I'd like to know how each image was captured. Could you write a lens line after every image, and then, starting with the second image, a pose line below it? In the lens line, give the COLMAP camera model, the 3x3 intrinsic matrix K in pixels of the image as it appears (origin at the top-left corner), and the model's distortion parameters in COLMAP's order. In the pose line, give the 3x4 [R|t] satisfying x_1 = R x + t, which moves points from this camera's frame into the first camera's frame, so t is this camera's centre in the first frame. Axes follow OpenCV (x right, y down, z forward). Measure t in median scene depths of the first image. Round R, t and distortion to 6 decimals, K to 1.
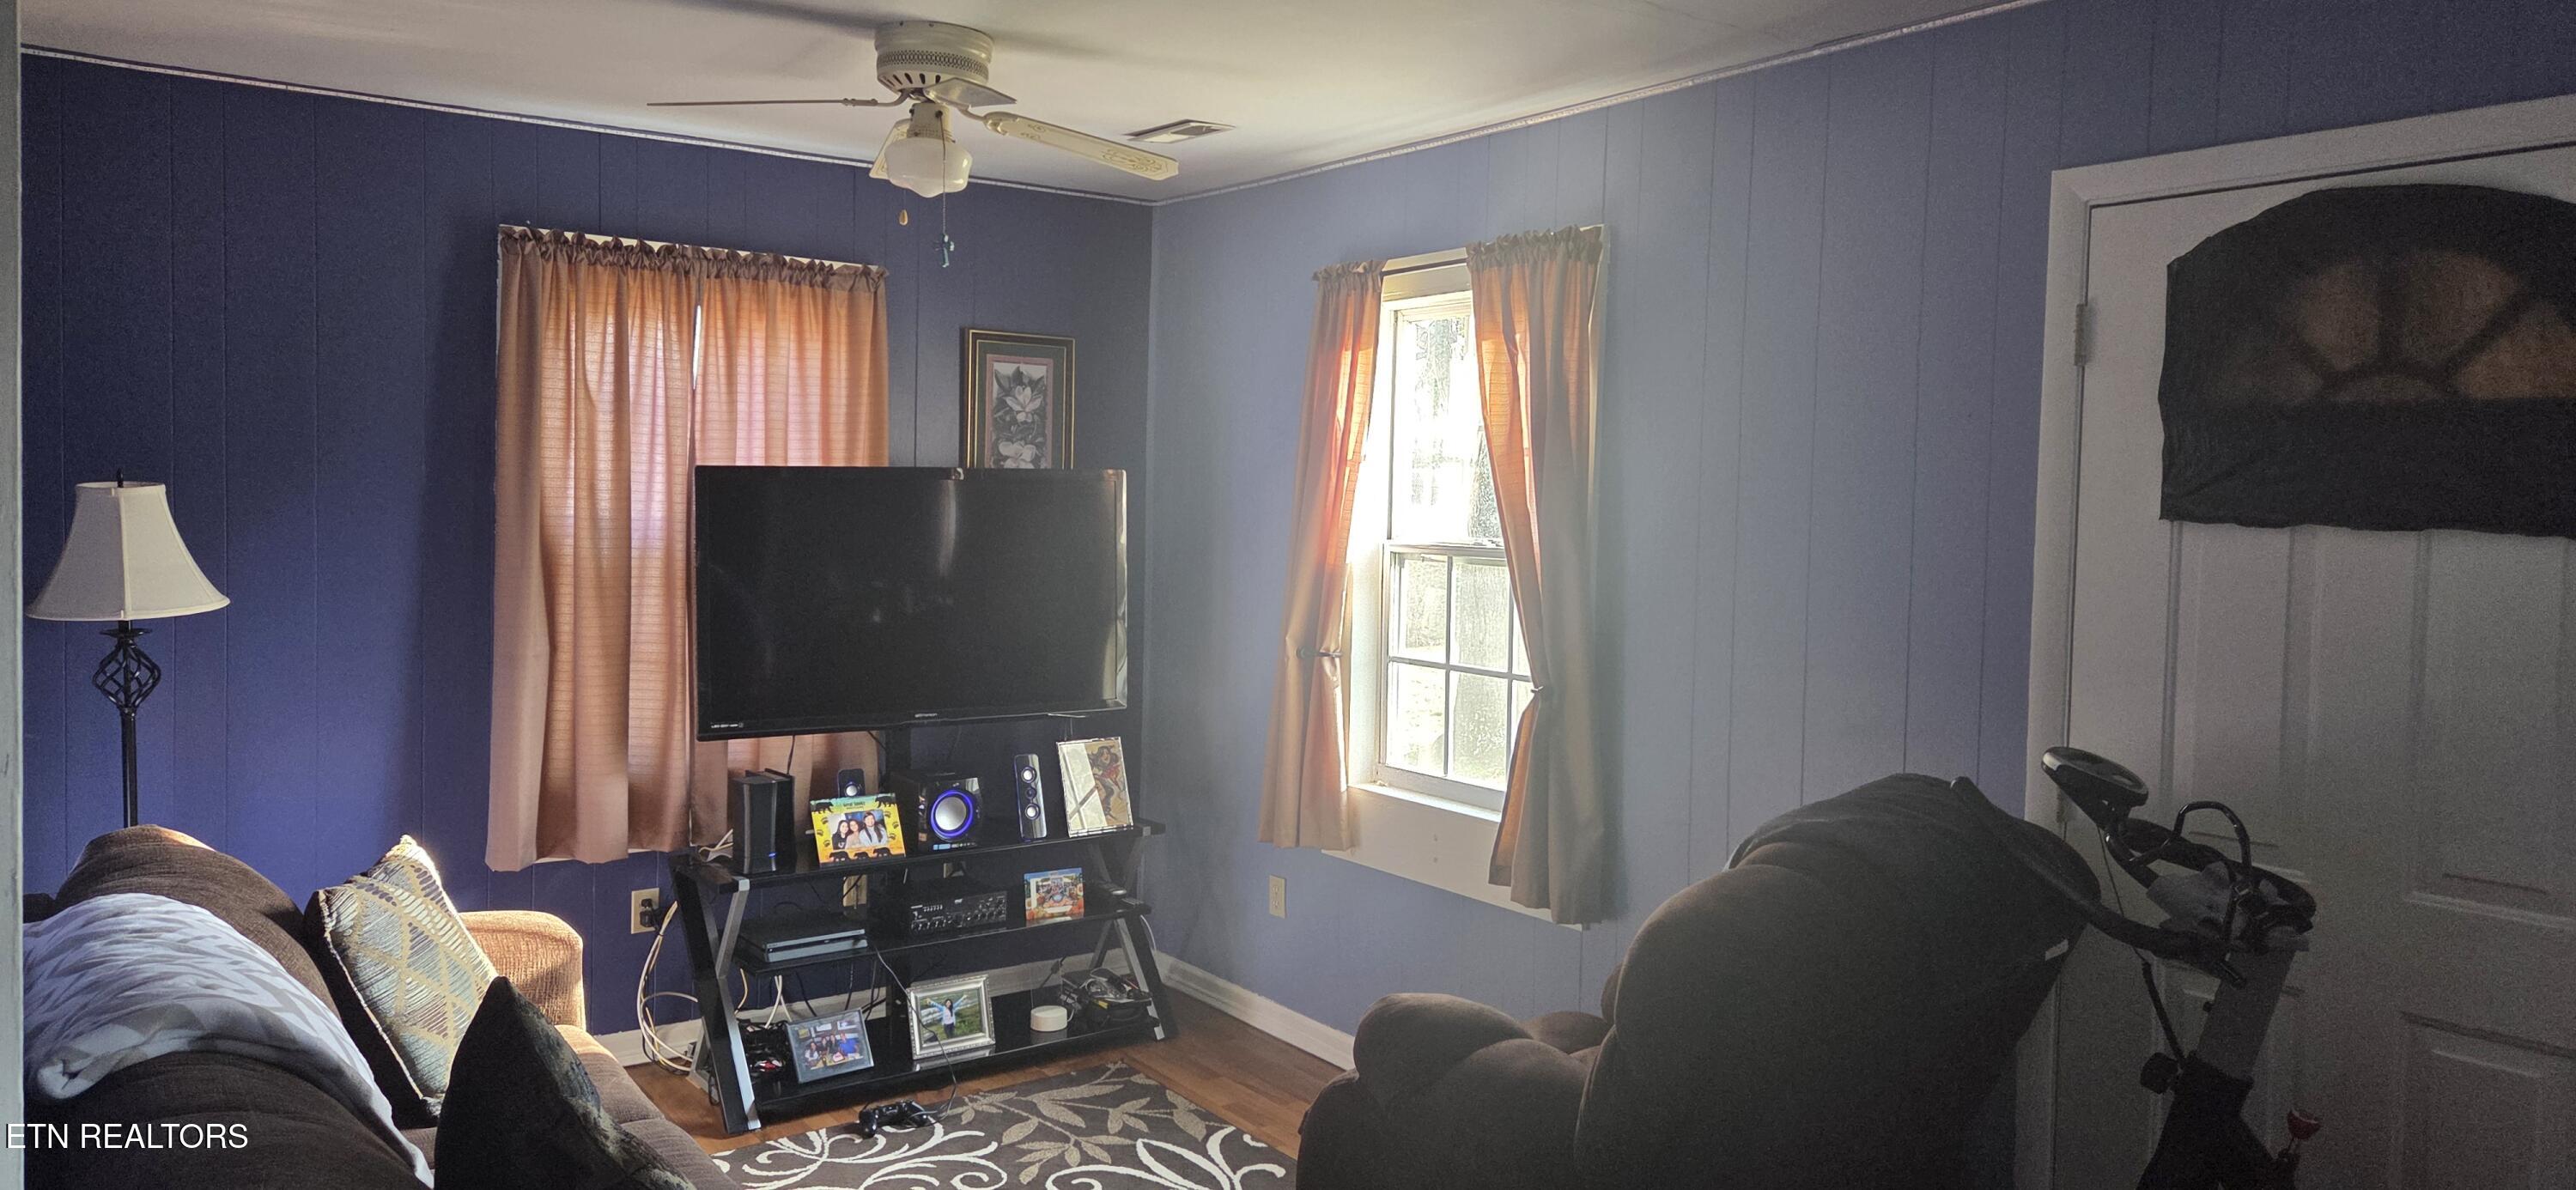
lens RADIAL K [[1744.8, 0, 1284.2], [0, 1744.8, 602.7], [0, 0, 1]] dist [0.077133, -0.060058]
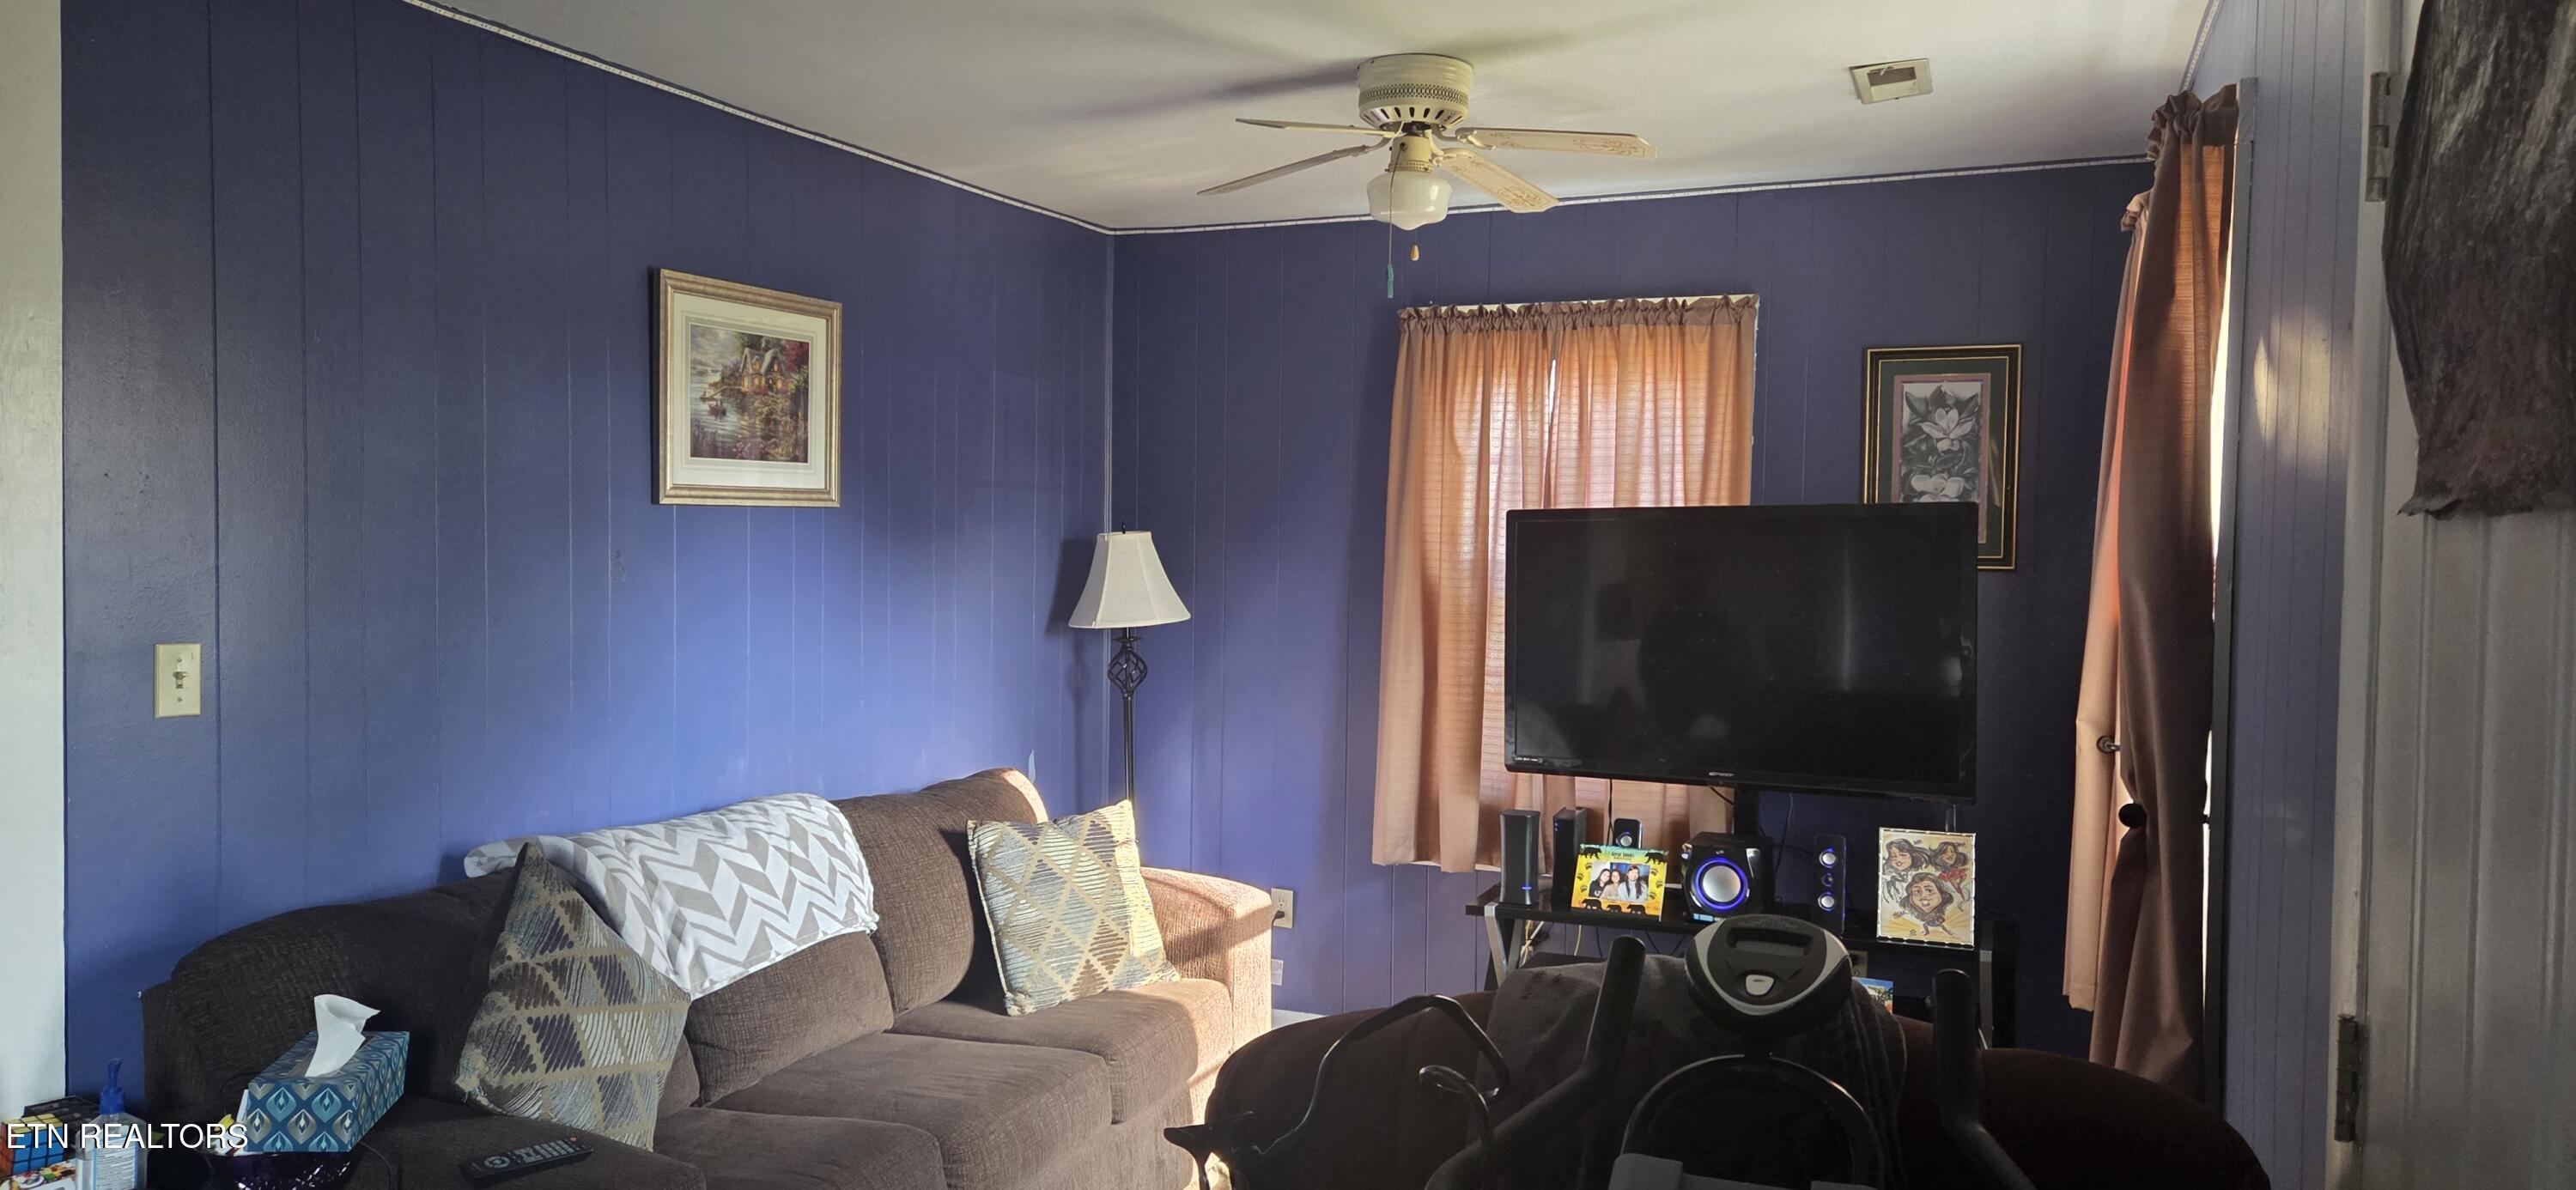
lens RADIAL K [[1744.8, 0, 1294.8], [0, 1744.8, 580.4], [0, 0, 1]] dist [0.077133, -0.060058]
pose [[0.509805, 0.007839, -0.860254, 0.489413], [-0.057349, 0.998044, -0.024891, -0.001366], [0.858377, 0.062024, 0.509257, 0.344451]]
